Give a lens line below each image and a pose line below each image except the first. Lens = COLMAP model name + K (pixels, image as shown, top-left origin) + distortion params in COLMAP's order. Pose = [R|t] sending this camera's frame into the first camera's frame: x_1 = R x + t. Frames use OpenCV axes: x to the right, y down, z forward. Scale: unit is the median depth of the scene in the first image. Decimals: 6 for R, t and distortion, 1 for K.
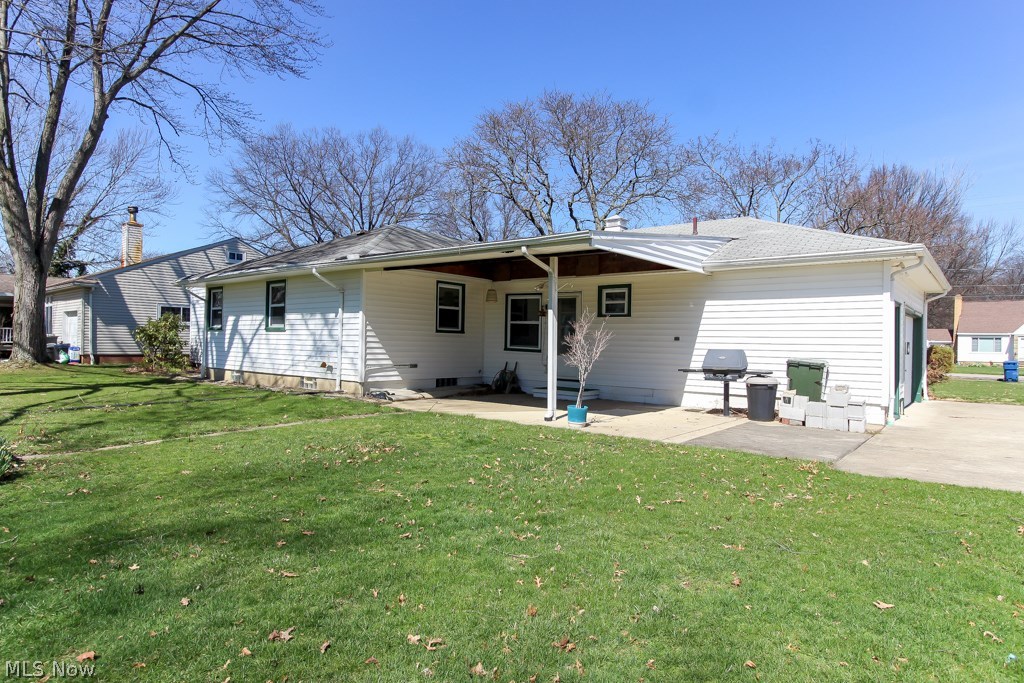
lens RADIAL K [[579.3, 0, 512.0], [0, 579.3, 341.5], [0, 0, 1]] dist [-0.001875, -0.000168]
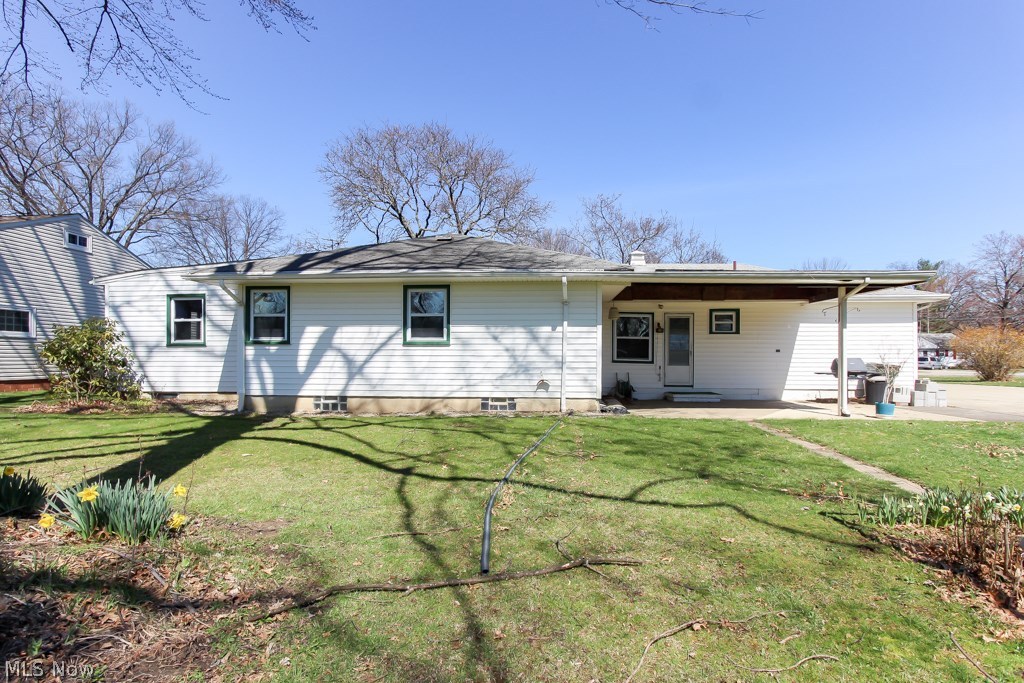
lens RADIAL K [[480.7, 0, 512.1], [0, 480.7, 359.6], [0, 0, 1]] dist [0.002404, 0.000313]
pose [[0.808126, -0.019746, 0.588679, -0.746627], [0.010832, 0.999767, 0.018664, -0.010330], [-0.588911, -0.008706, 0.808151, 0.382695]]
